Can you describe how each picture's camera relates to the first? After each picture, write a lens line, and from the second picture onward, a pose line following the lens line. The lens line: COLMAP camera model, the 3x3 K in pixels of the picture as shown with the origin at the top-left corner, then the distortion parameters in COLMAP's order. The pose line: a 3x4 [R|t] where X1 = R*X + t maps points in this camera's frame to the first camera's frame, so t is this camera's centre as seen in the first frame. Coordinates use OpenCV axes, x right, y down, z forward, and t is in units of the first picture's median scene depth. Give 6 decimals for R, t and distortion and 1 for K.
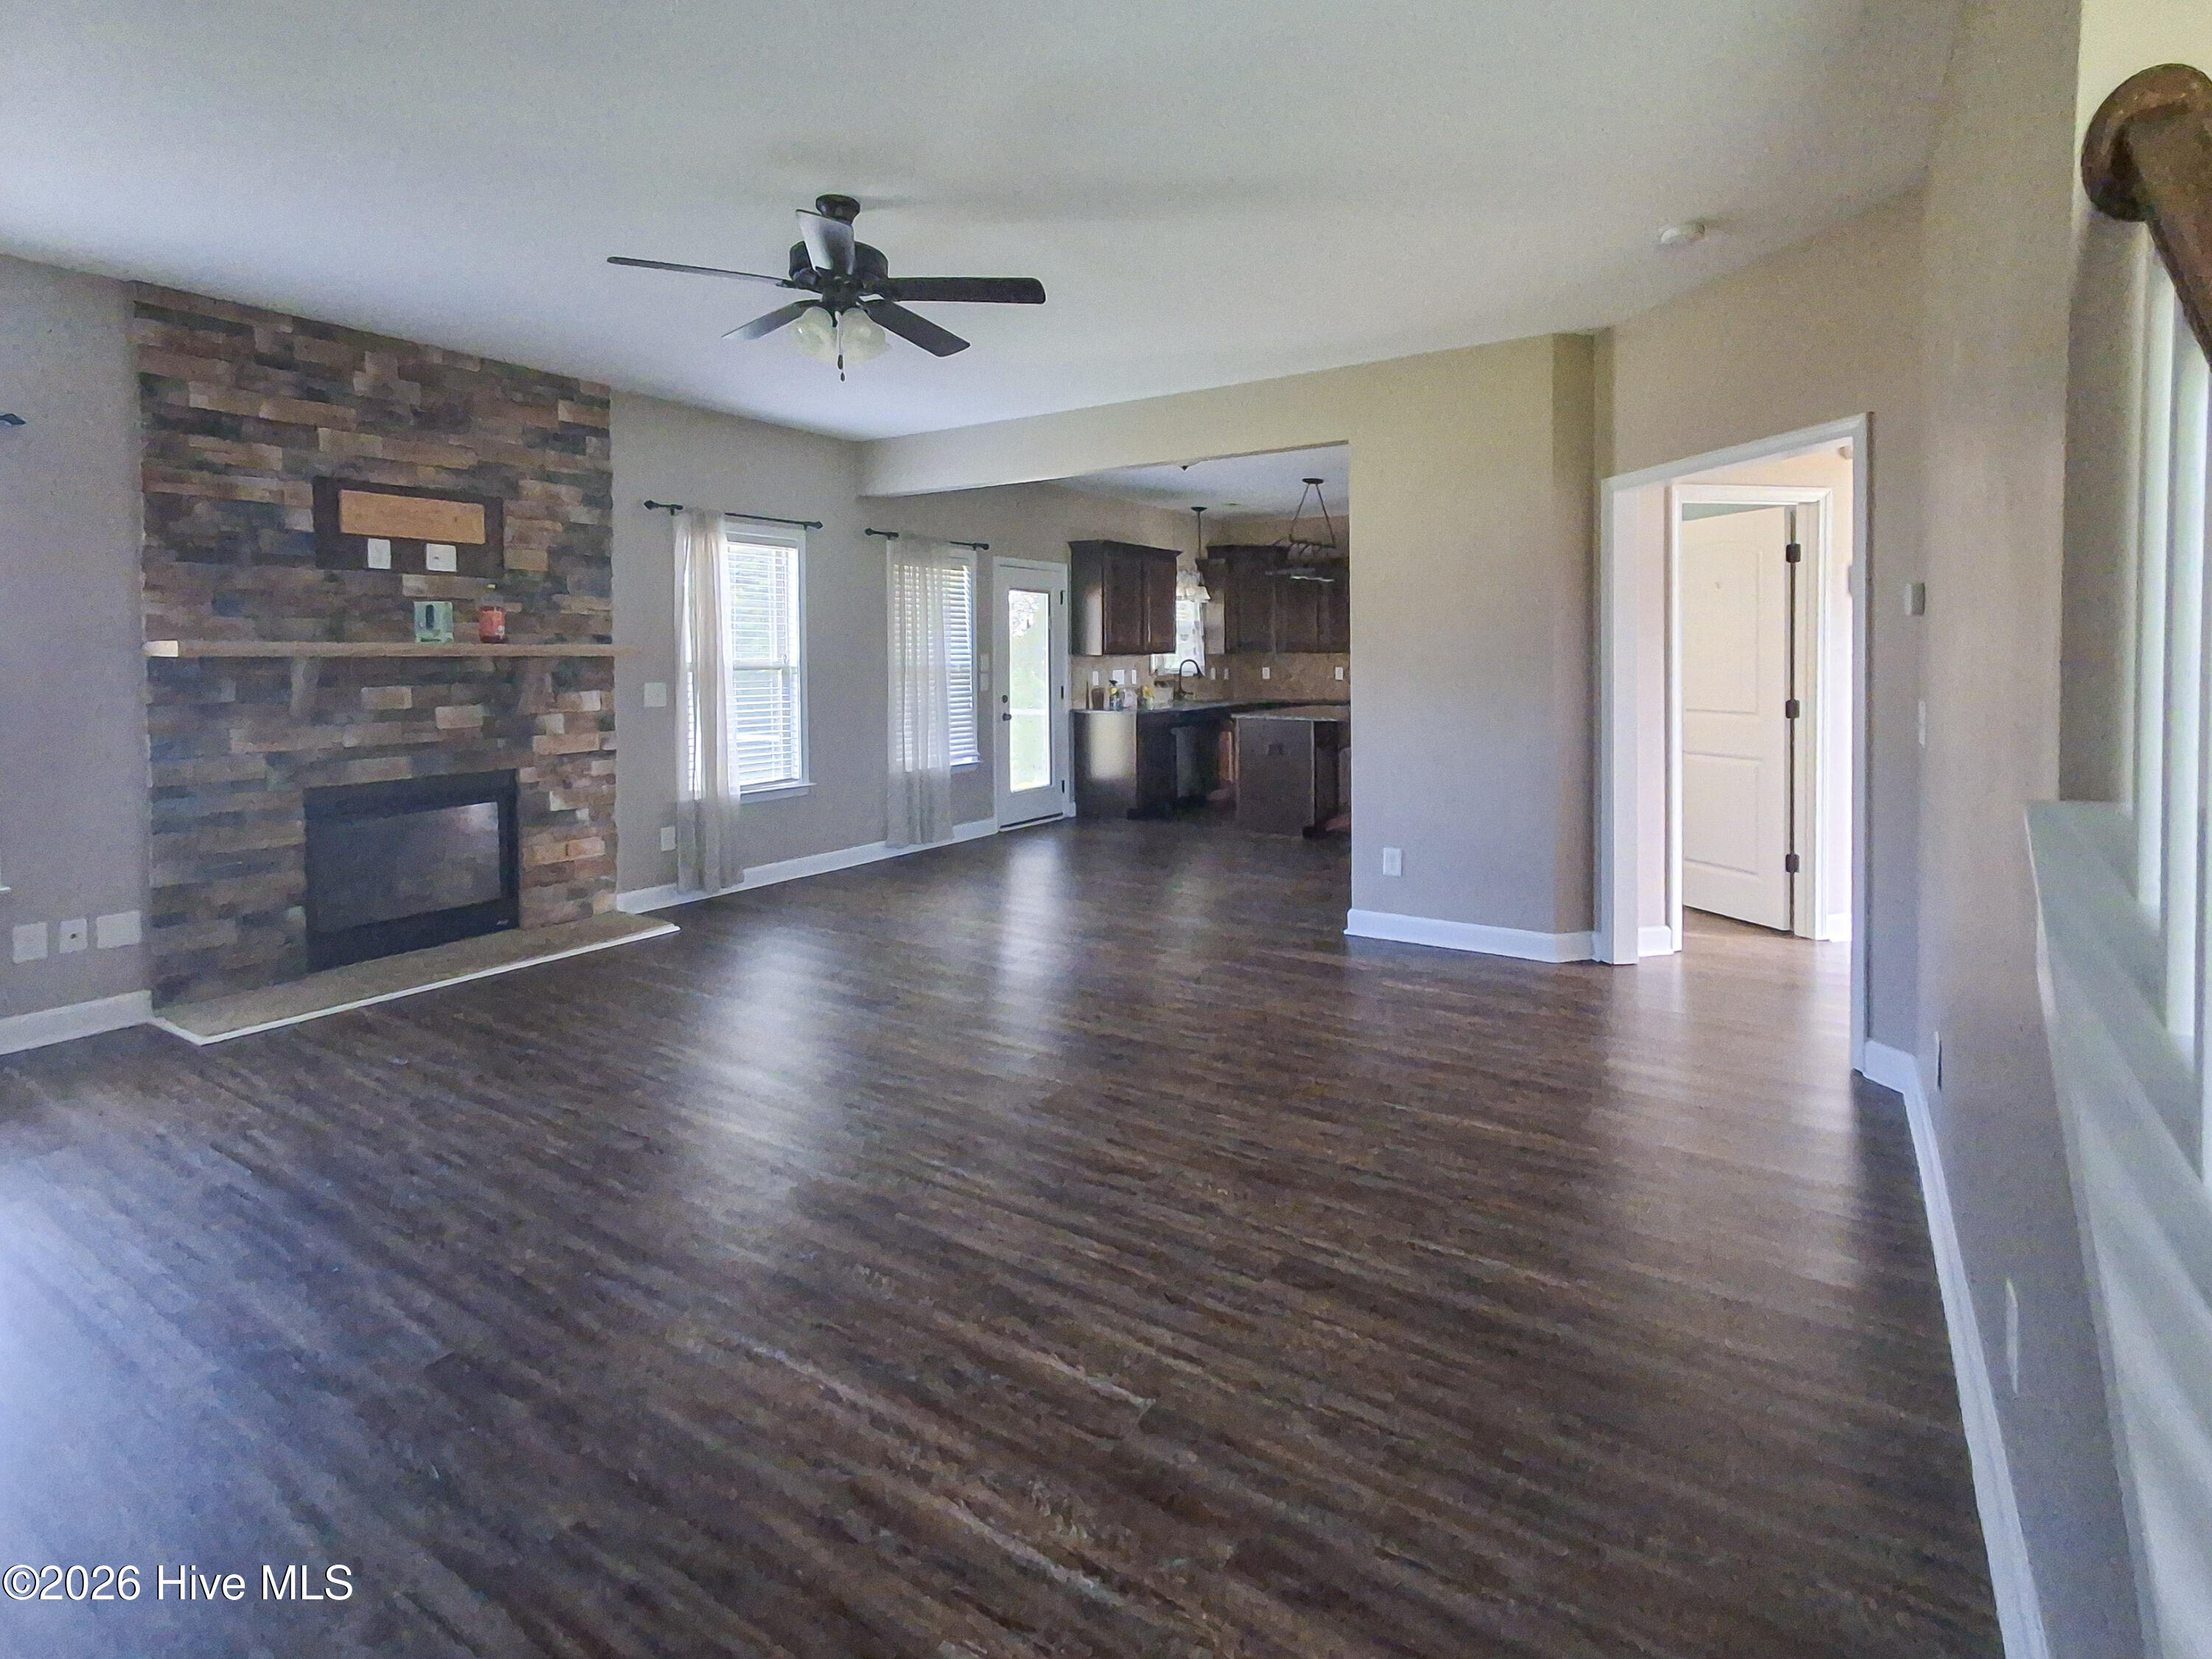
lens RADIAL K [[1078.8, 0, 1101.8], [0, 1078.8, 720.2], [0, 0, 1]] dist [0.009548, 0.000176]
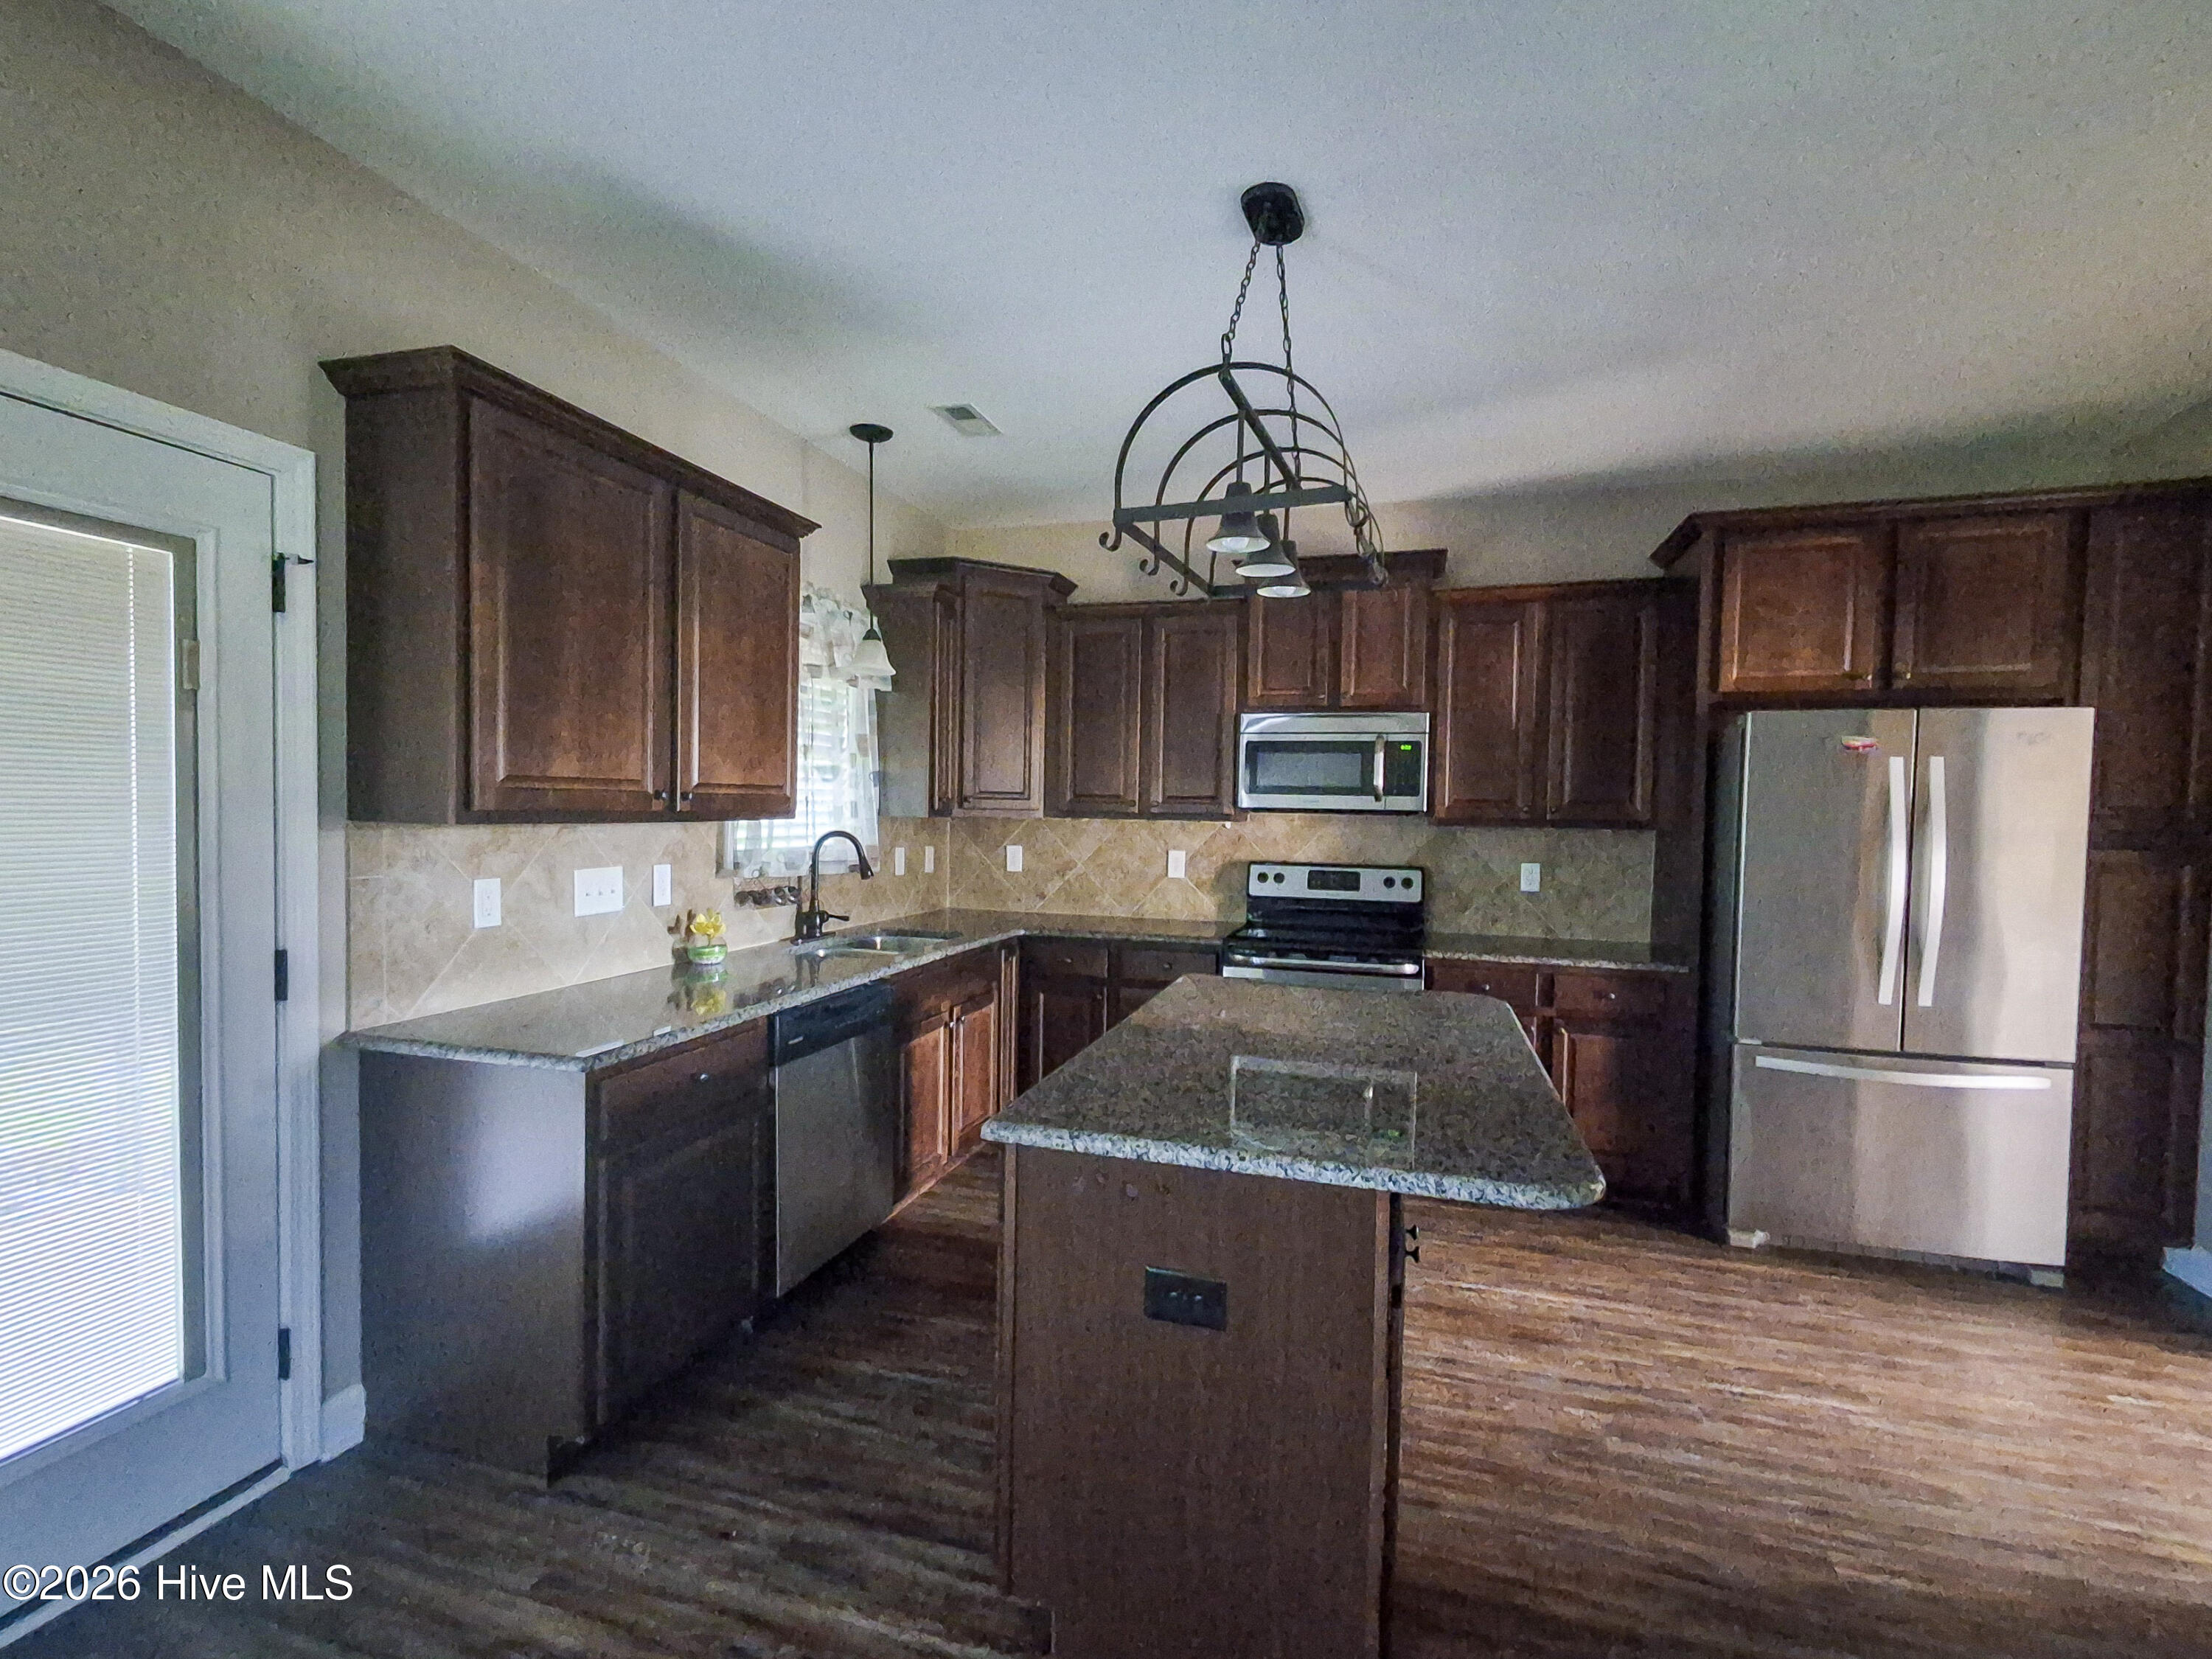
lens RADIAL K [[1033.3, 0, 1100.6], [0, 1033.3, 805.3], [0, 0, 1]] dist [0.009329, 0.000213]
pose [[0.954364, 0.024376, 0.297651, 0.069130], [-0.006506, 0.998124, -0.060881, -0.050421], [-0.298576, 0.056166, 0.952732, 0.715071]]
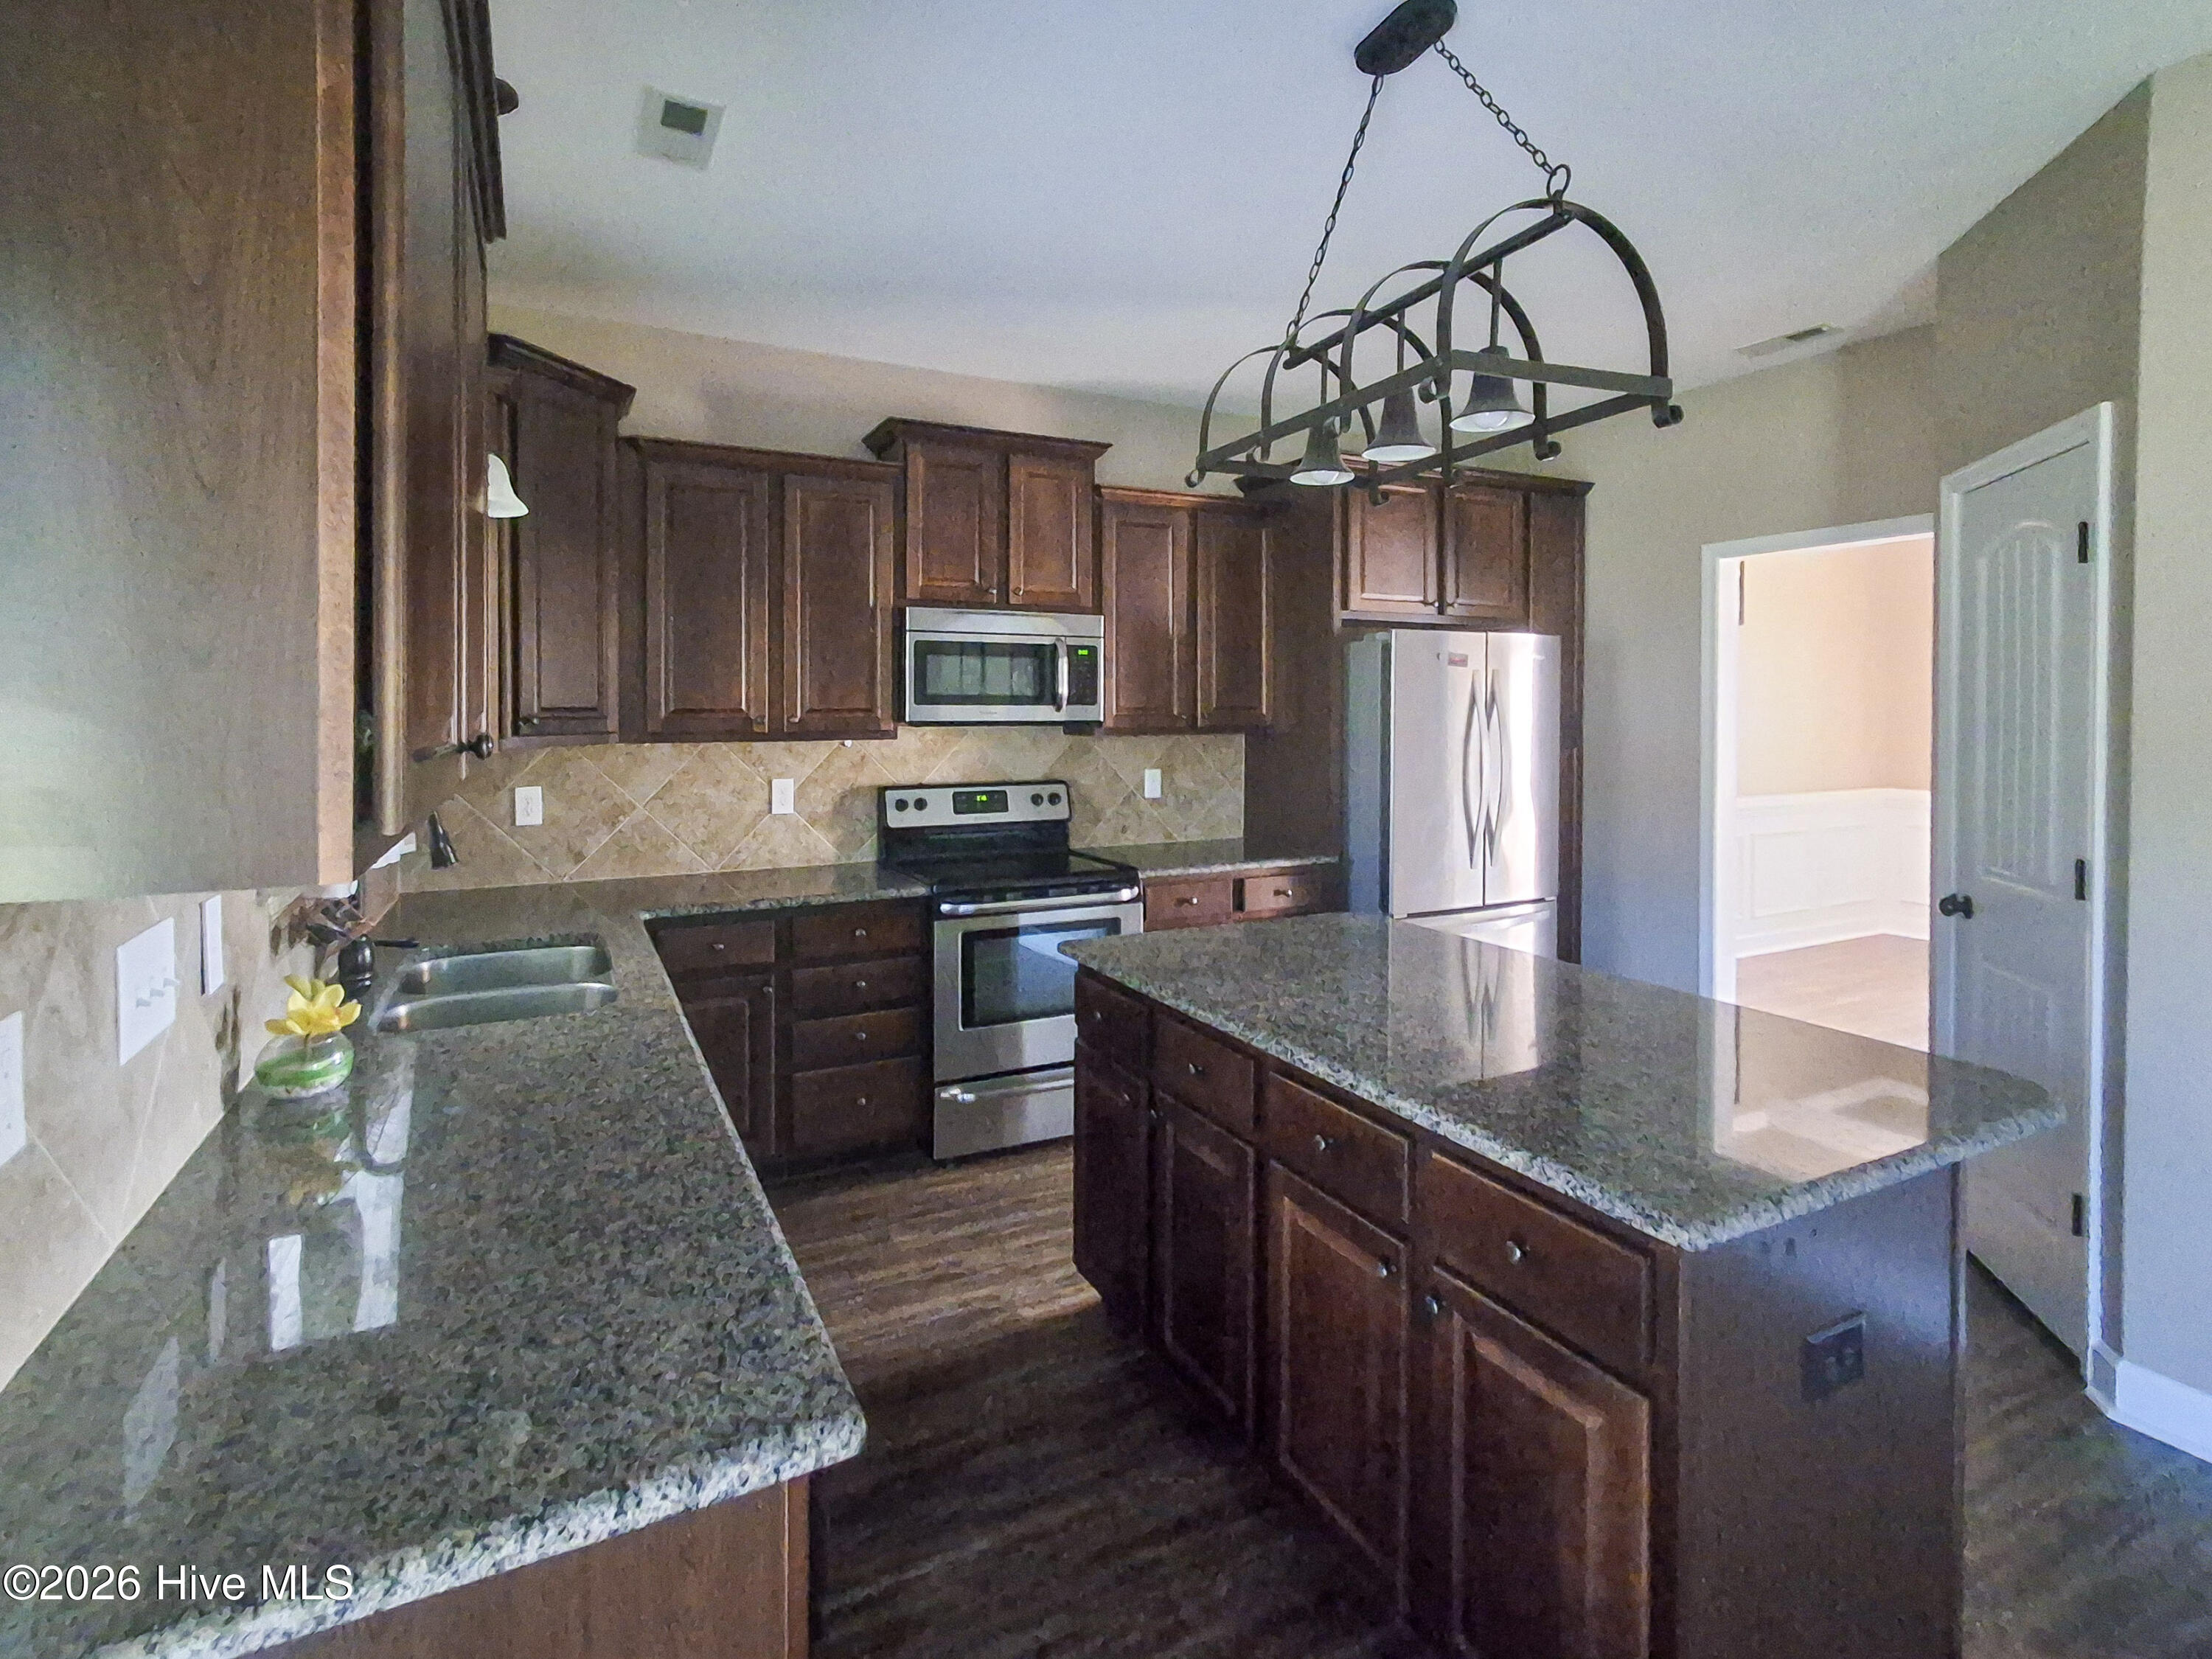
lens RADIAL K [[1078.8, 0, 1101.8], [0, 1078.8, 720.2], [0, 0, 1]] dist [0.009548, 0.000176]
pose [[0.488529, -0.003610, 0.872540, -0.045588], [0.051146, 0.998390, -0.024505, -0.065883], [-0.871048, 0.056599, 0.487927, 0.887708]]
